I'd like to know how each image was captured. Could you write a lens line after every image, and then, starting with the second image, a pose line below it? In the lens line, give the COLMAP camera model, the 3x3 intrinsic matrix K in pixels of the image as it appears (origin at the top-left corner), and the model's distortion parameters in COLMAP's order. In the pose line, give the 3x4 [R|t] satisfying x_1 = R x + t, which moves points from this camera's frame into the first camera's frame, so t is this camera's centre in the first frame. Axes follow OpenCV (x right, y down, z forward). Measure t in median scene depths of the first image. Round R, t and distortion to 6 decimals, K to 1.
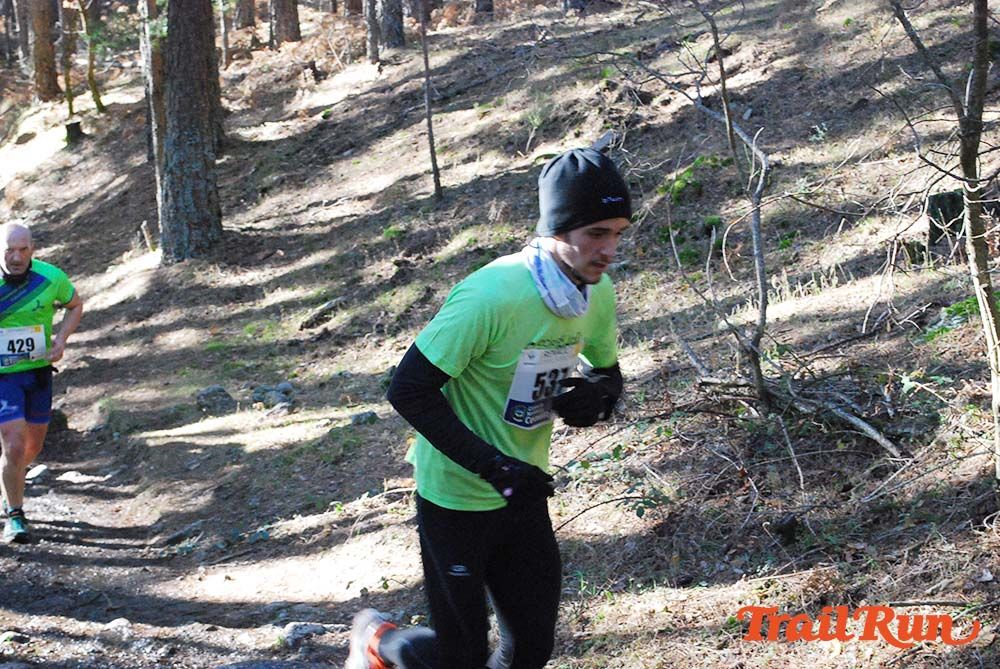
lens RADIAL K [[1707.5, 0, 498.6], [0, 1707.5, 335.7], [0, 0, 1]] dist [-0.003762, 0.074108]
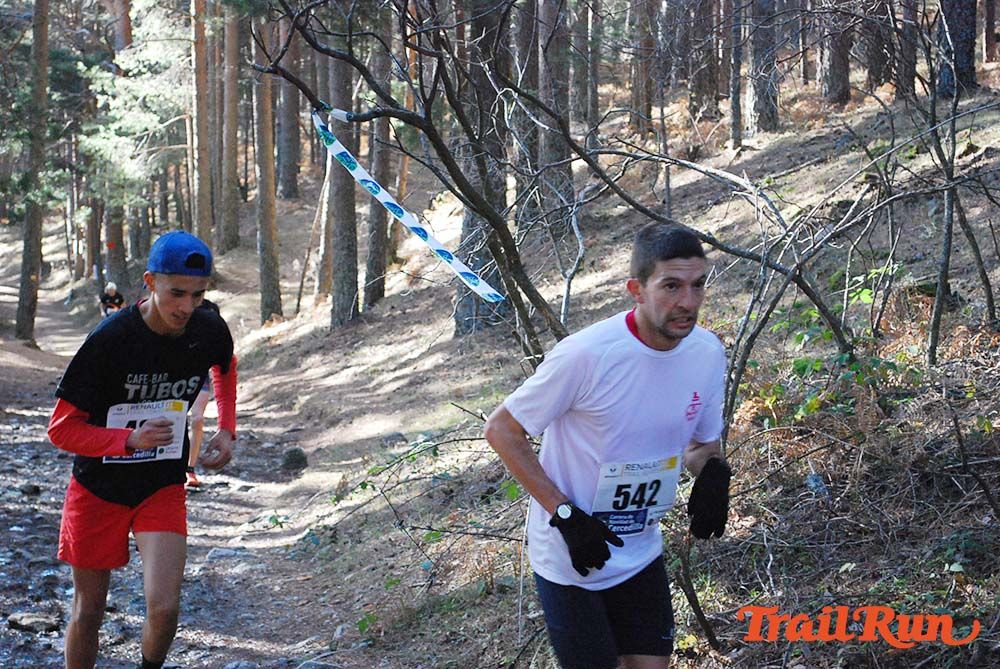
lens RADIAL K [[2080.0, 0, 500.8], [0, 2080.0, 336.4], [0, 0, 1]] dist [0.040341, -0.030611]
pose [[0.947794, 0.042440, -0.316048, 0.249451], [-0.060392, 0.997057, -0.047222, 0.019396], [0.313114, 0.063844, 0.947567, -0.243800]]
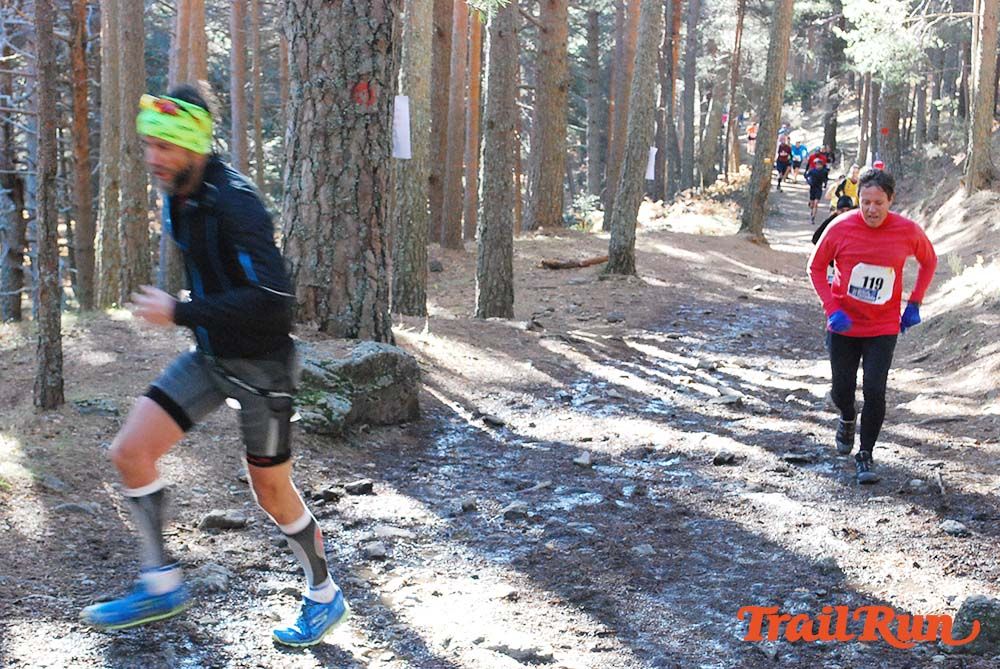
lens RADIAL K [[1847.4, 0, 499.4], [0, 1847.4, 334.2], [0, 0, 1]] dist [0.012236, 0.057682]
pose [[0.736200, 0.147270, -0.660546, -0.025114], [-0.146234, 0.987595, 0.057203, -0.031195], [0.660776, 0.054482, 0.748603, 0.405350]]
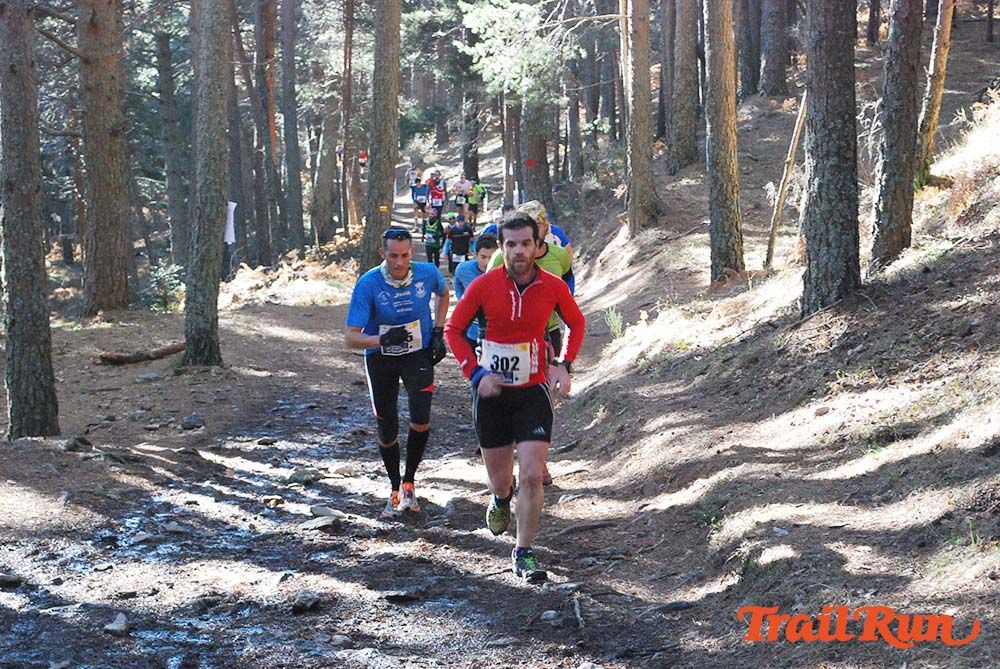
lens RADIAL K [[2302.0, 0, 501.1], [0, 2302.0, 329.1], [0, 0, 1]] dist [0.050586, 0.042375]
pose [[0.850586, 0.061875, -0.522183, -0.024494], [-0.076007, 0.997091, -0.005659, -0.036941], [0.520314, 0.044503, 0.852815, 0.438222]]
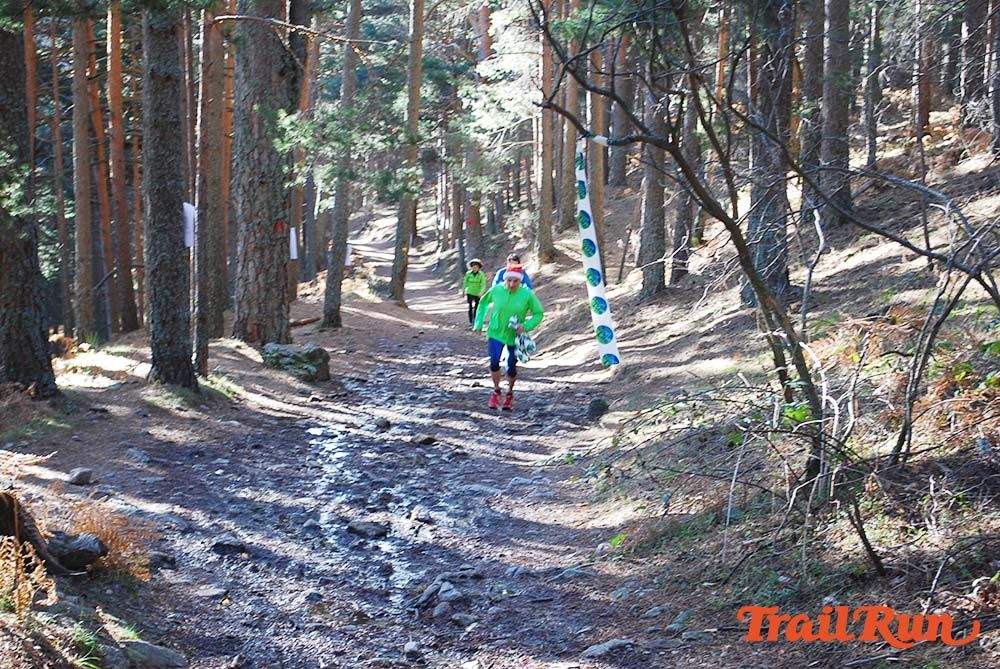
lens RADIAL K [[1775.7, 0, 499.0], [0, 1775.7, 334.8], [0, 0, 1]] dist [0.015596, -0.011654]
pose [[0.878344, 0.076292, -0.471902, 0.279505], [-0.094726, 0.995384, -0.015389, 0.015911], [0.468550, 0.058218, 0.881516, -0.268632]]
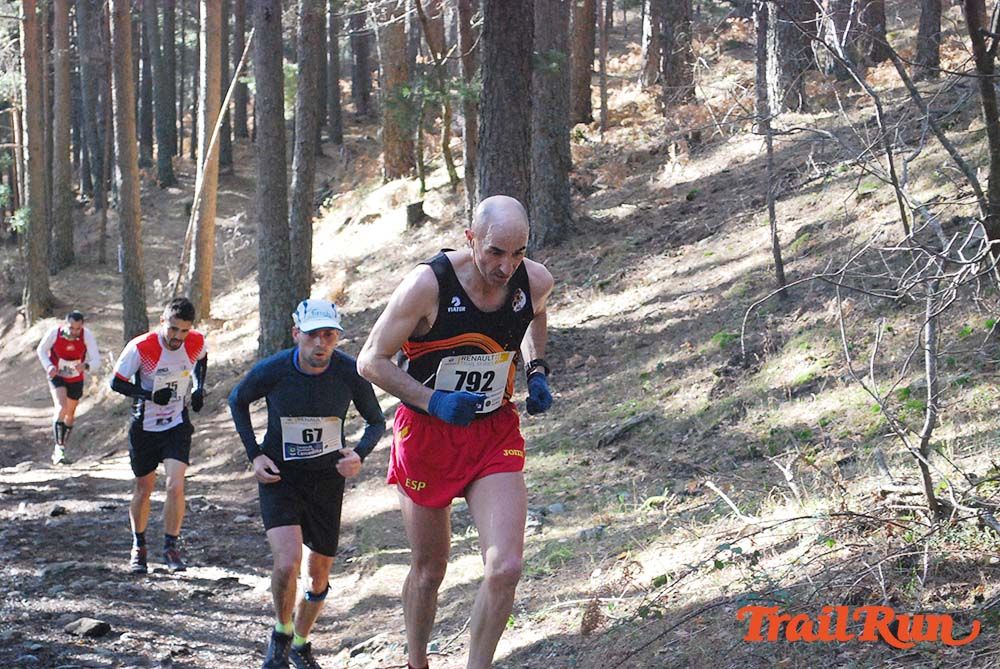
lens RADIAL K [[2302.0, 0, 501.1], [0, 2302.0, 329.1], [0, 0, 1]] dist [0.050586, 0.042375]
pose [[0.972112, 0.022742, -0.233410, 0.085300], [-0.039222, 0.997035, -0.066206, 0.012731], [0.231213, 0.073515, 0.970122, -0.100611]]
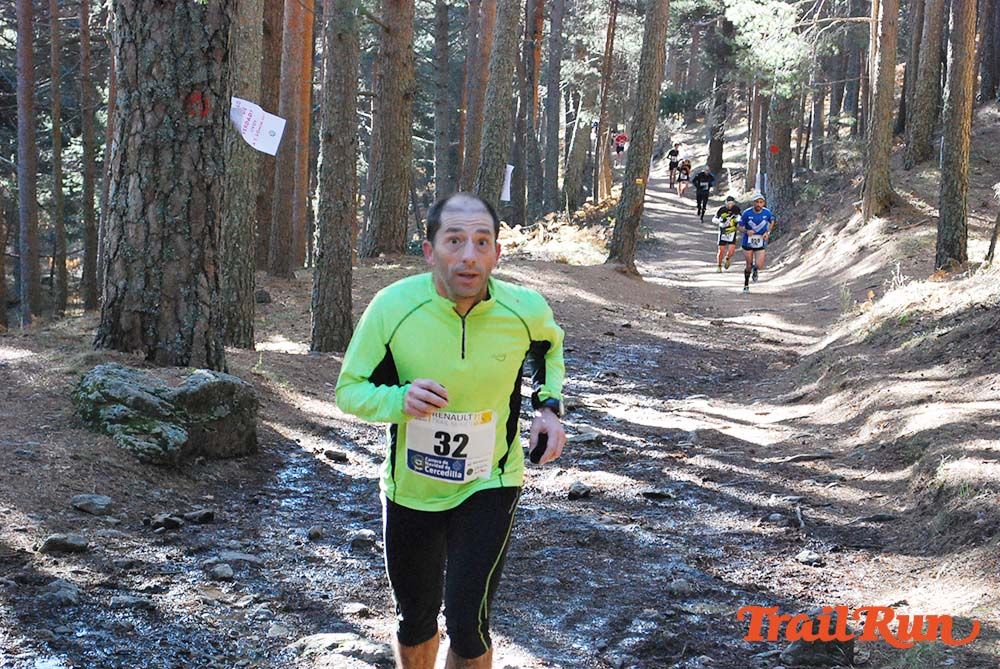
lens RADIAL K [[2207.1, 0, 497.4], [0, 2207.1, 337.4], [0, 0, 1]] dist [0.051455, -0.170928]
pose [[0.783952, 0.138448, -0.605187, 0.028160], [-0.155499, 0.987533, 0.024487, -0.028073], [0.601032, 0.074909, 0.795707, 0.338347]]
